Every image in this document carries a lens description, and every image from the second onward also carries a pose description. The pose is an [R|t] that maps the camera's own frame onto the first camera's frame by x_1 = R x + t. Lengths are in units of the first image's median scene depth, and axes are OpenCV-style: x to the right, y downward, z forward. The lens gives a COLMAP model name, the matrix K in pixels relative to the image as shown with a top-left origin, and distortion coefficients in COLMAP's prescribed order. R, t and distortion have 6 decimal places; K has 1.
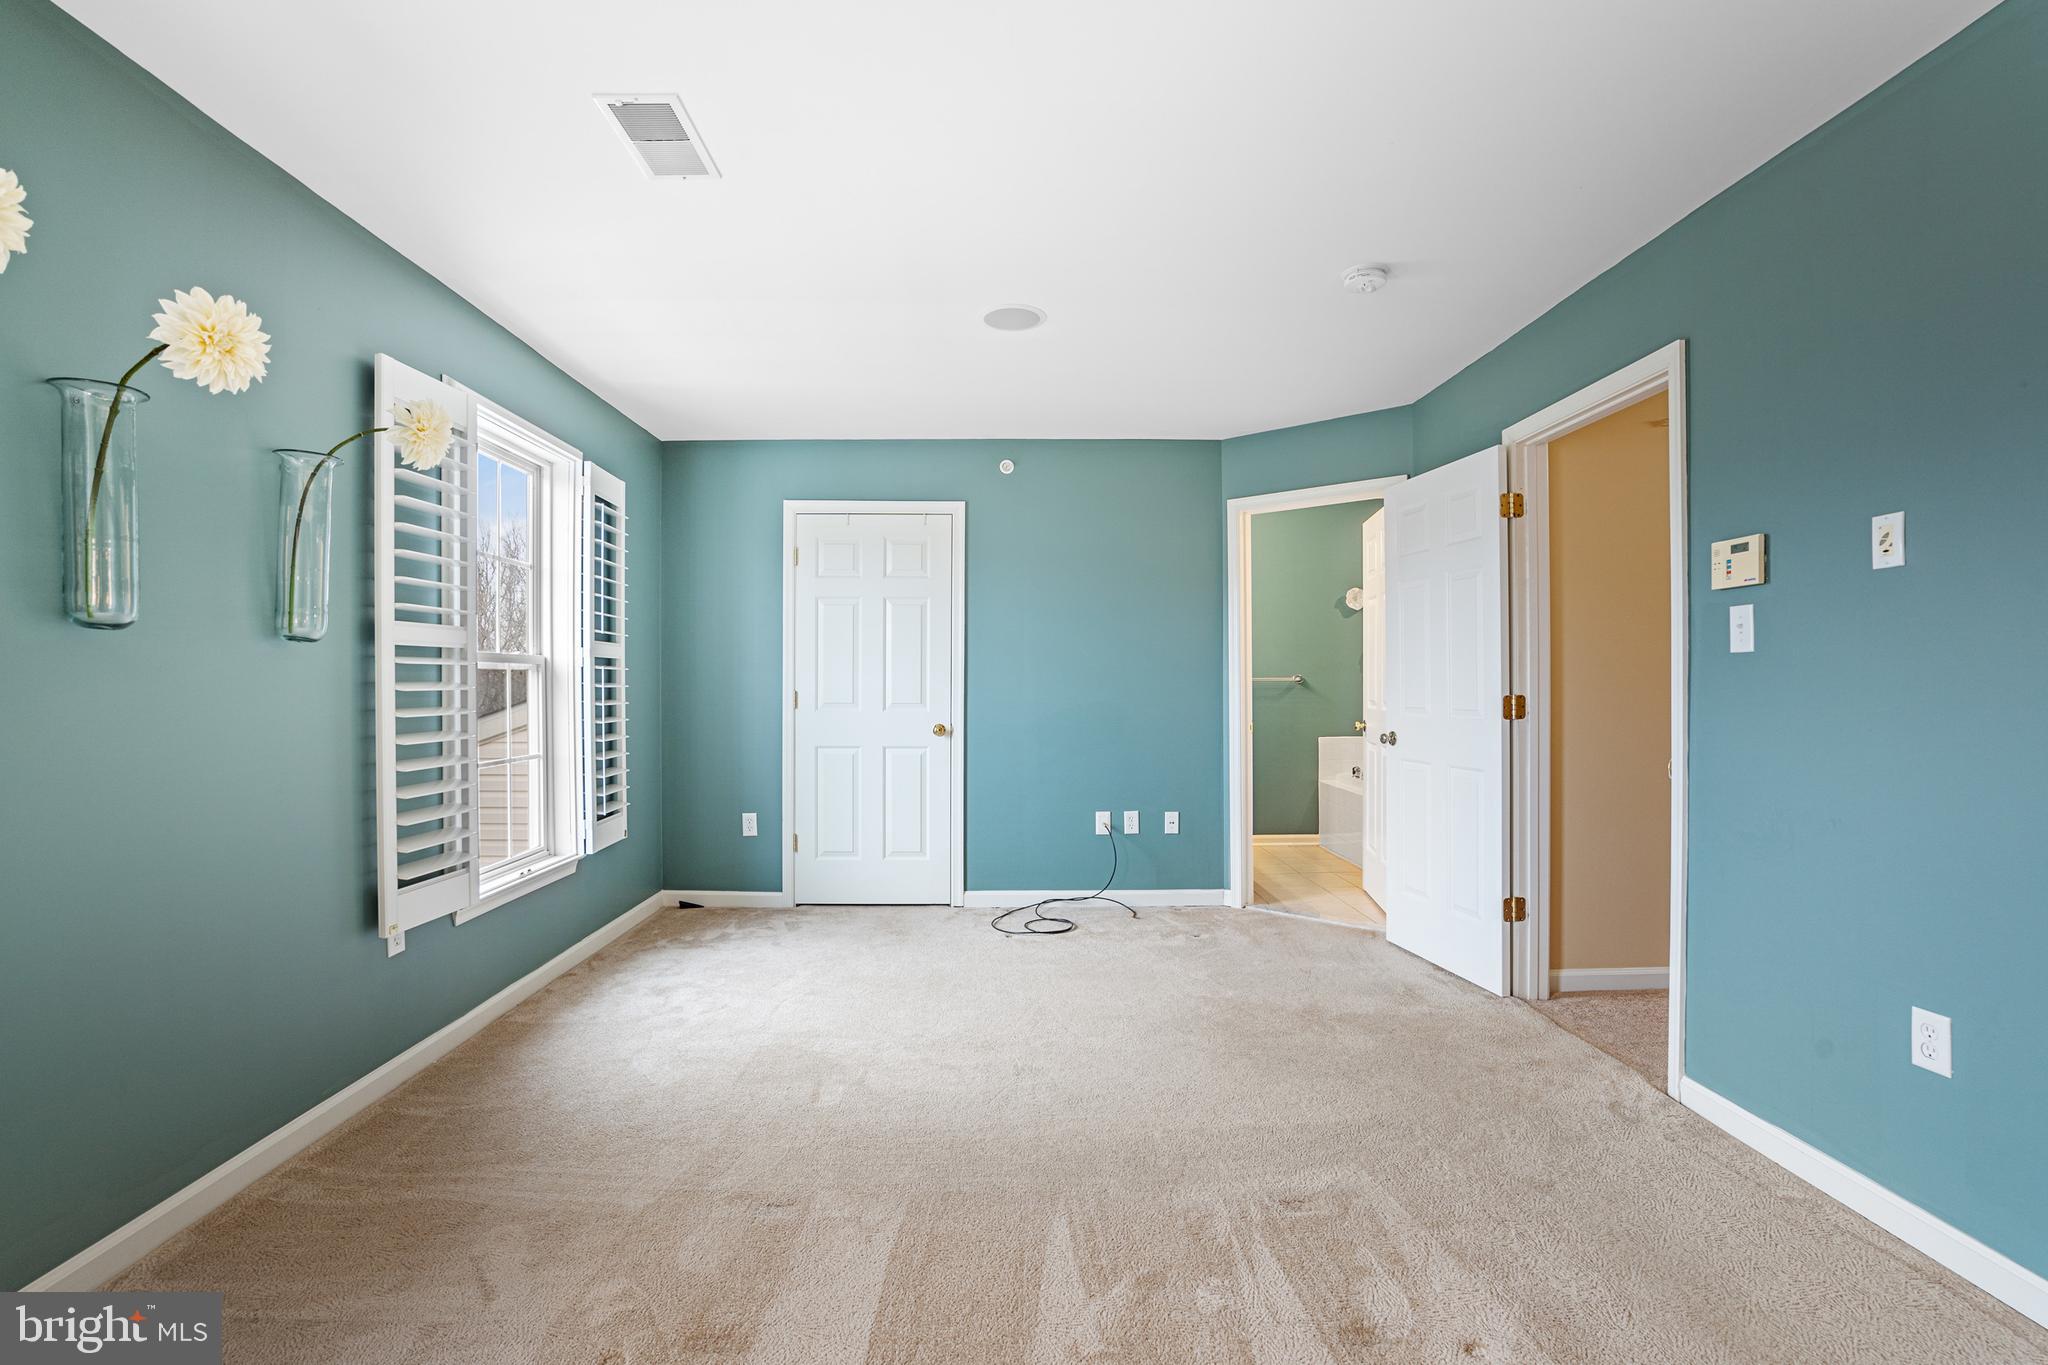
lens RADIAL K [[955.3, 0, 1025.9], [0, 955.3, 679.4], [0, 0, 1]] dist [-0.043194, 0.016999]
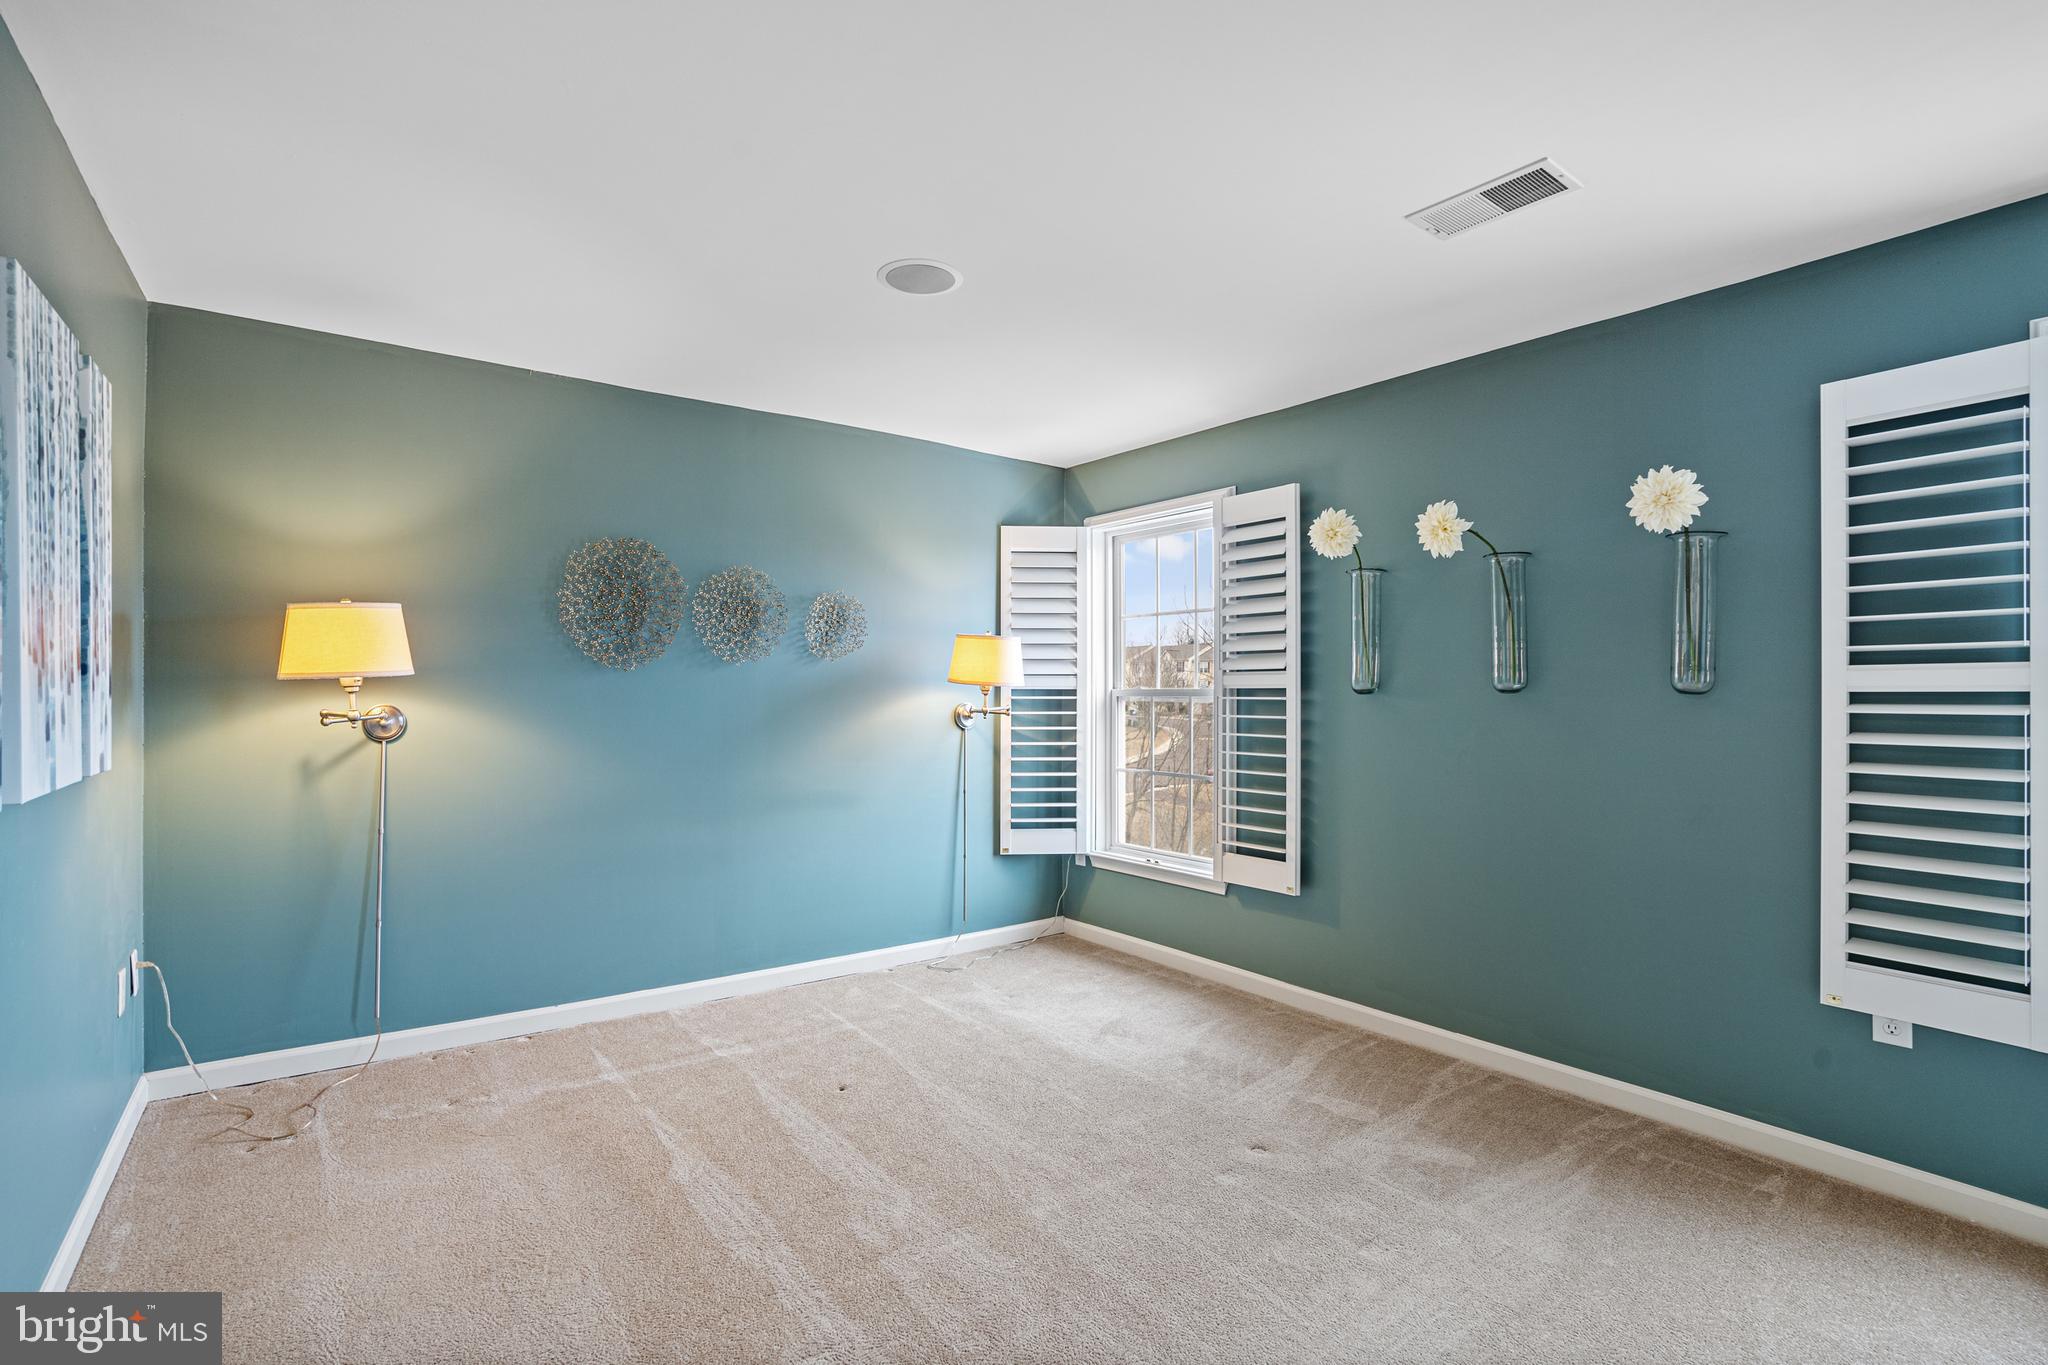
lens RADIAL K [[955.3, 0, 1021.7], [0, 955.3, 687.7], [0, 0, 1]] dist [-0.043194, 0.016999]
pose [[-0.811986, 0.007222, -0.583632, 0.504826], [0.001652, 0.999948, 0.010075, -0.050998], [0.583675, 0.007217, -0.811955, 1.264747]]
